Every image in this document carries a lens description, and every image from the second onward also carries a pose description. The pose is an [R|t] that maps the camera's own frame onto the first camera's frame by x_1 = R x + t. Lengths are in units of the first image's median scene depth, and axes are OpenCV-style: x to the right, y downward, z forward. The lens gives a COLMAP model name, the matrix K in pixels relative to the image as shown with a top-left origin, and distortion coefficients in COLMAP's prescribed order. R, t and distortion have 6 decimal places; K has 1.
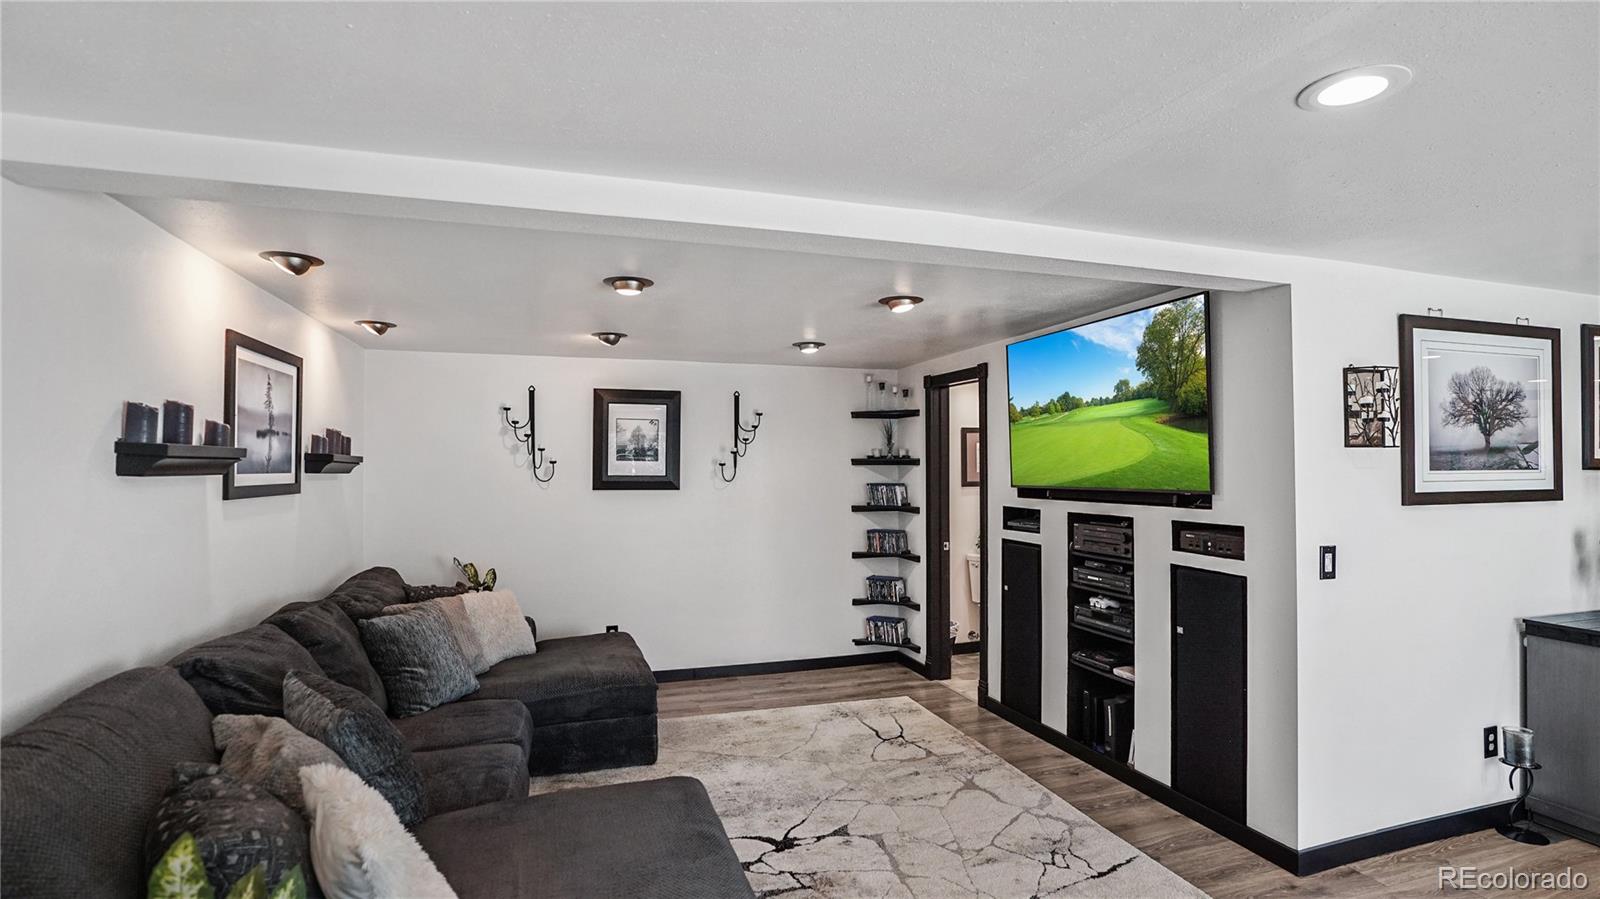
lens RADIAL K [[765.1, 0, 800.0], [0, 765.1, 449.5], [0, 0, 1]] dist [-0.056663, 0.000122]
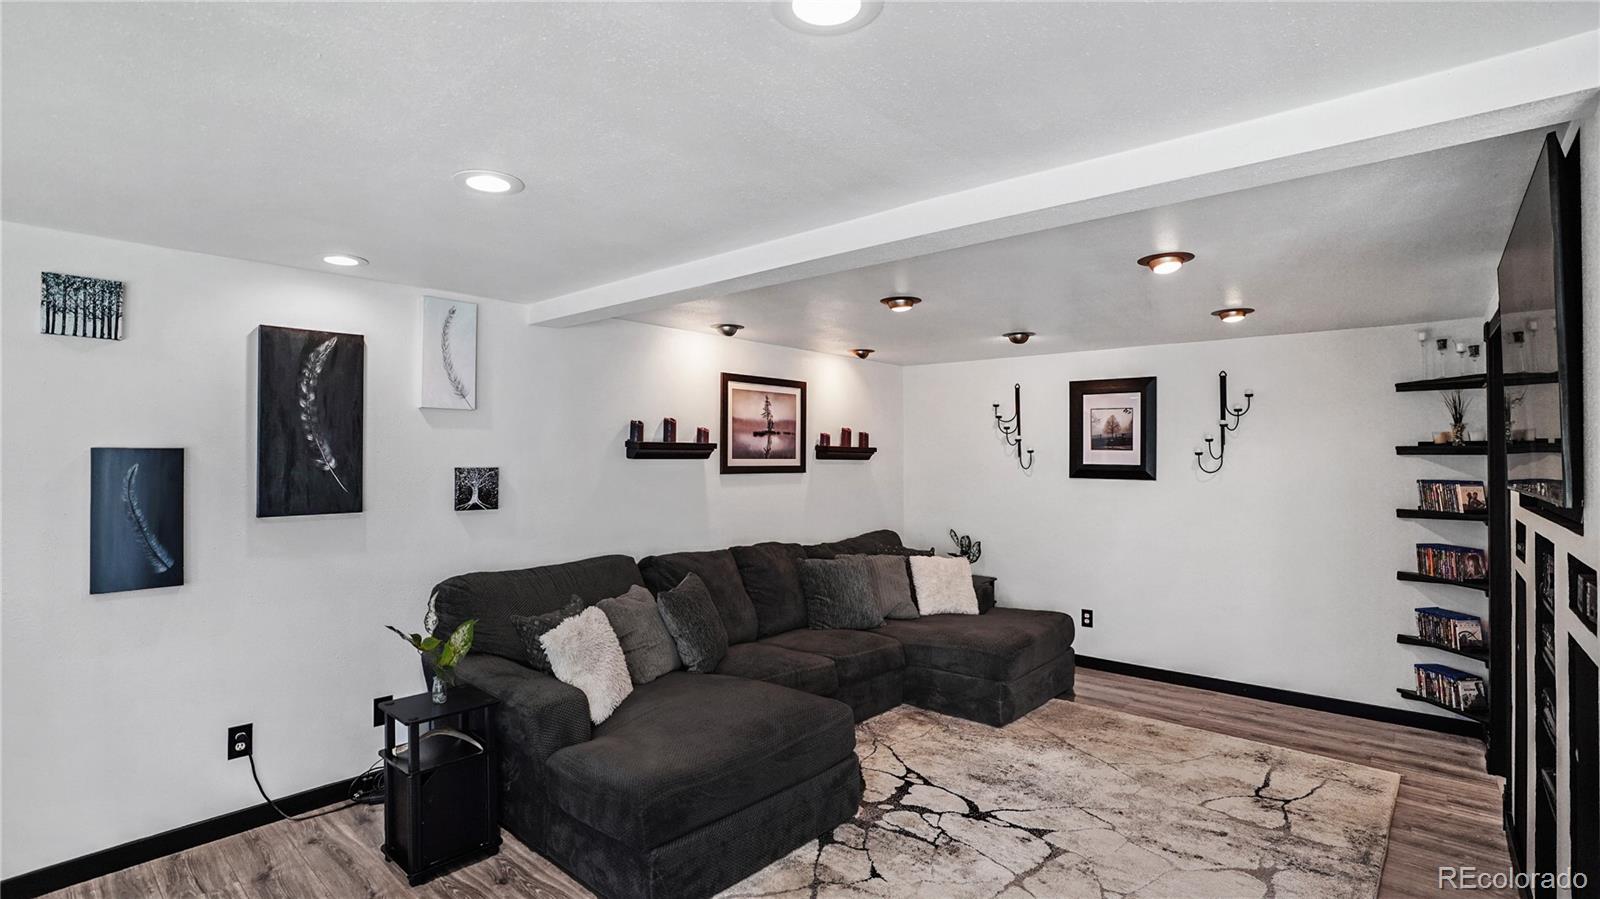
lens RADIAL K [[746.1, 0, 800.0], [0, 746.1, 449.5], [0, 0, 1]] dist [-0.072664, 0.032111]
pose [[0.509205, -0.003937, -0.860636, 0.462793], [0.014875, 0.999880, 0.004227, 0.004555], [0.860517, -0.014954, 0.509203, 0.174151]]
